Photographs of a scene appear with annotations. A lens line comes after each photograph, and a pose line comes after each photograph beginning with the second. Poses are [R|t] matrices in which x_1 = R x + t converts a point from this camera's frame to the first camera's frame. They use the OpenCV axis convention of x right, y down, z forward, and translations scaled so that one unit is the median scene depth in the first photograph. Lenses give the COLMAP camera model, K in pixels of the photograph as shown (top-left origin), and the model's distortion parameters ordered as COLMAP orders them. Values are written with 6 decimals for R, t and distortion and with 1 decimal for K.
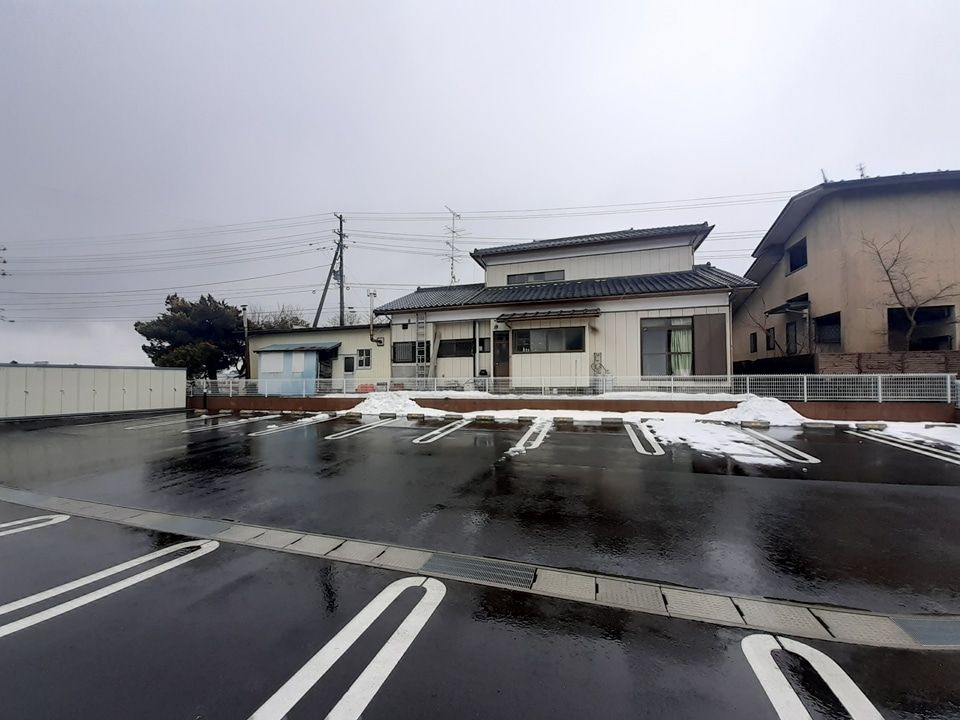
lens RADIAL K [[378.3, 0, 474.1], [0, 378.3, 369.0], [0, 0, 1]] dist [0.012794, -0.012280]
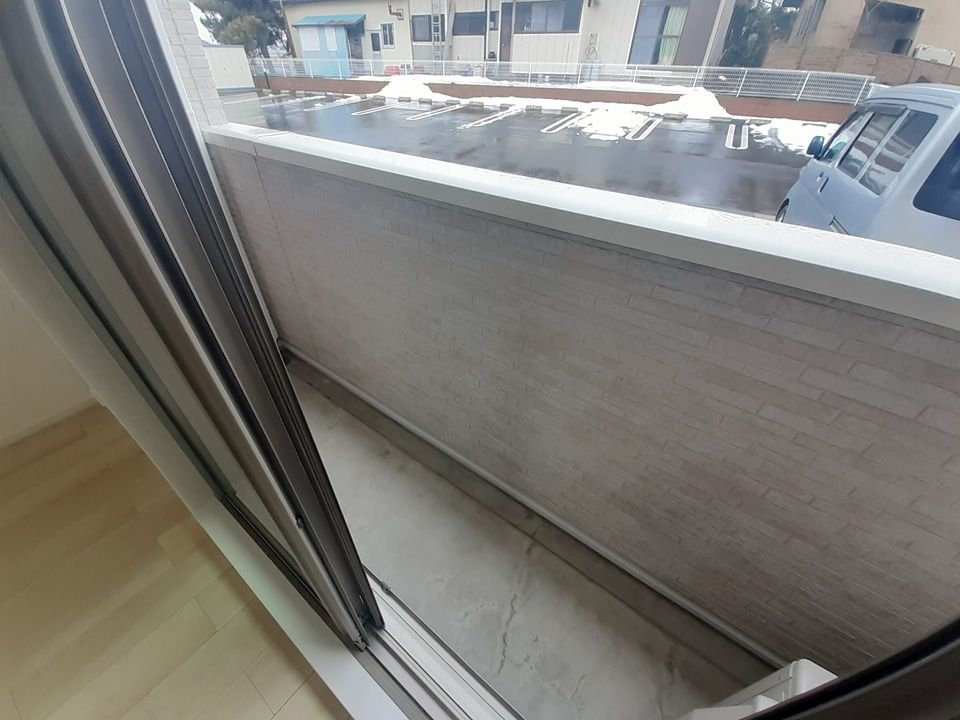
lens RADIAL K [[378.3, 0, 474.1], [0, 378.3, 369.0], [0, 0, 1]] dist [0.012794, -0.012280]
pose [[0.979826, 0.140074, -0.142546, 0.246240], [-0.012614, 0.755190, 0.655384, -0.022486], [0.199452, -0.640365, 0.741722, -0.364157]]
